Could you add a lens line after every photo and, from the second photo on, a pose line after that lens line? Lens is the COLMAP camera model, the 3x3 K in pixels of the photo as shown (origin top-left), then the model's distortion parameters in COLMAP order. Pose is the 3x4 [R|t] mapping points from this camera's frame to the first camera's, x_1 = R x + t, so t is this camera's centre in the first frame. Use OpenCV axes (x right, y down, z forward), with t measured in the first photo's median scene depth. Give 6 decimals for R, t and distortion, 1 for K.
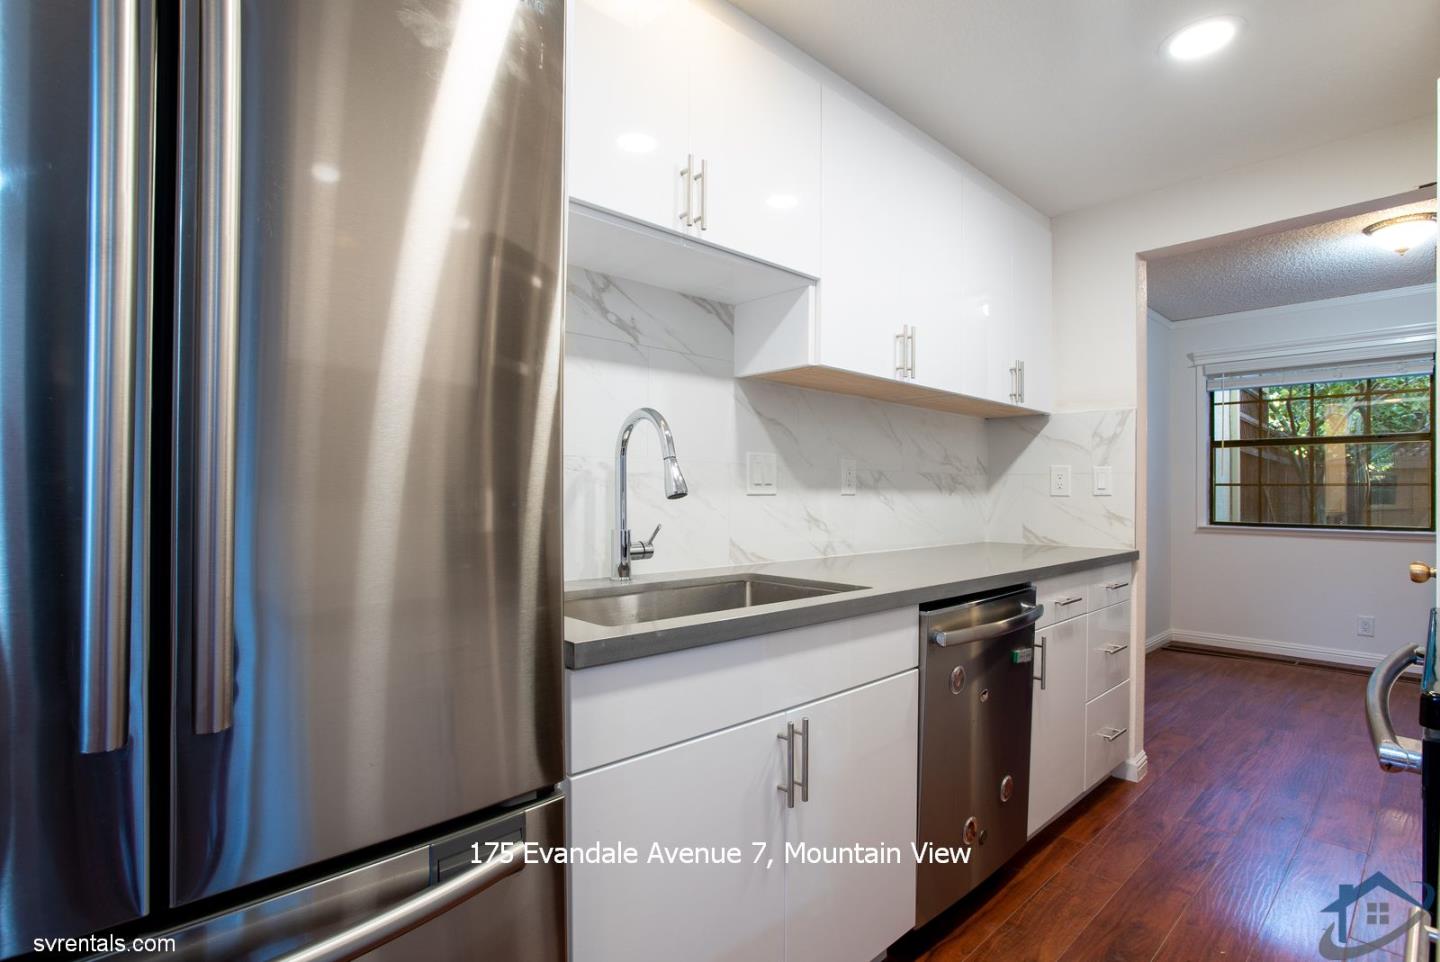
lens RADIAL K [[703.7, 0, 717.3], [0, 703.7, 496.3], [0, 0, 1]] dist [-0.048973, 0.027505]
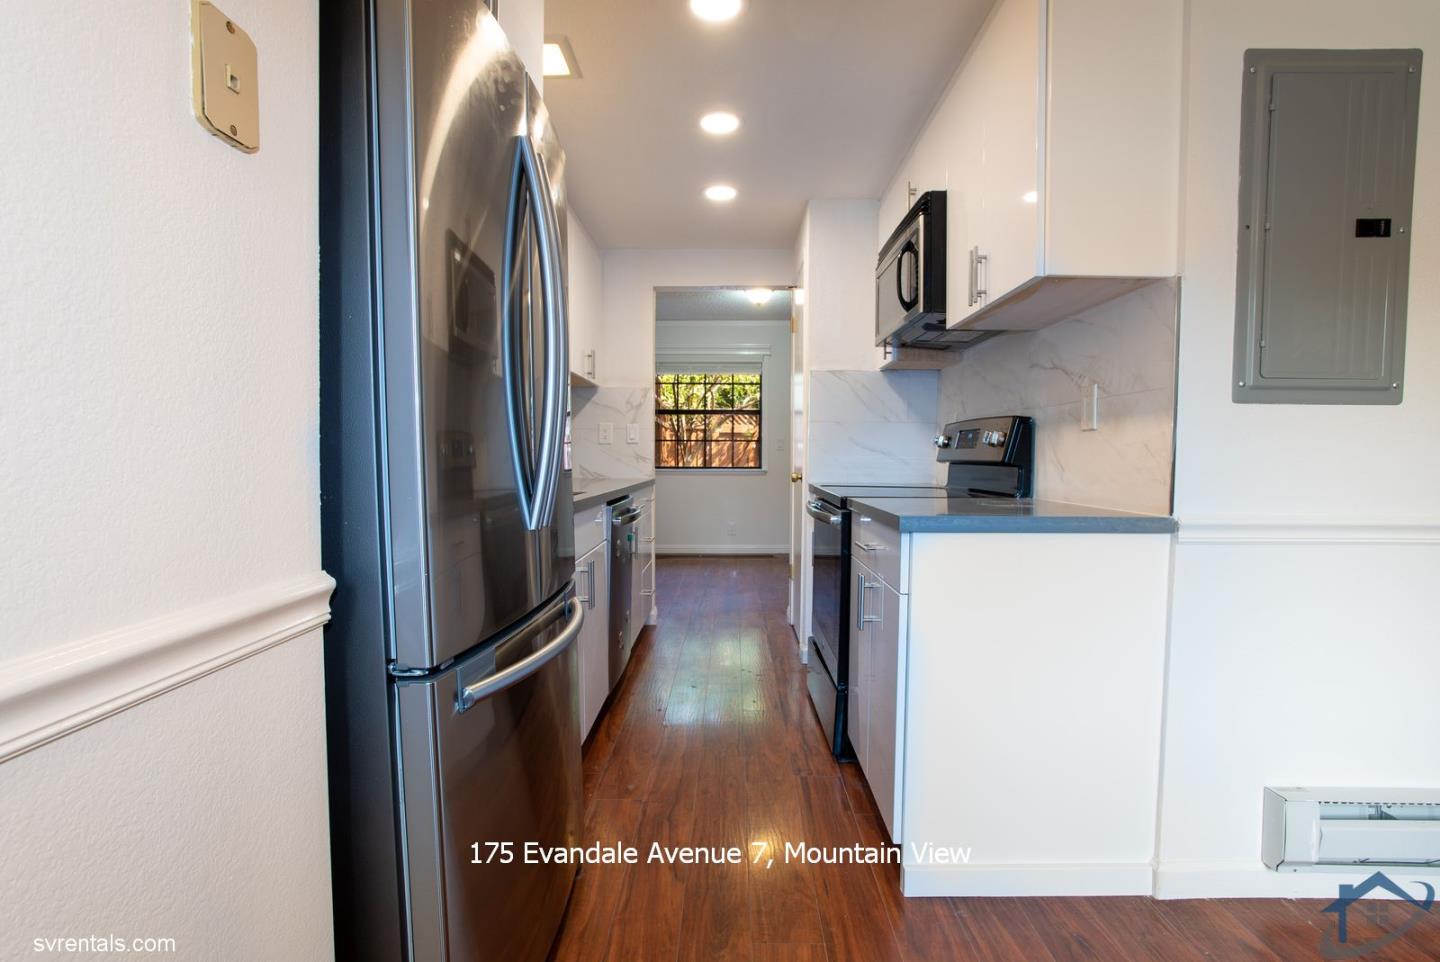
lens RADIAL K [[703.7, 0, 717.3], [0, 703.7, 496.3], [0, 0, 1]] dist [-0.048973, 0.027505]
pose [[0.705063, -0.047200, 0.707572, -0.410770], [0.004683, 0.998071, 0.061912, 0.019955], [-0.709129, -0.040338, 0.703924, -0.218312]]
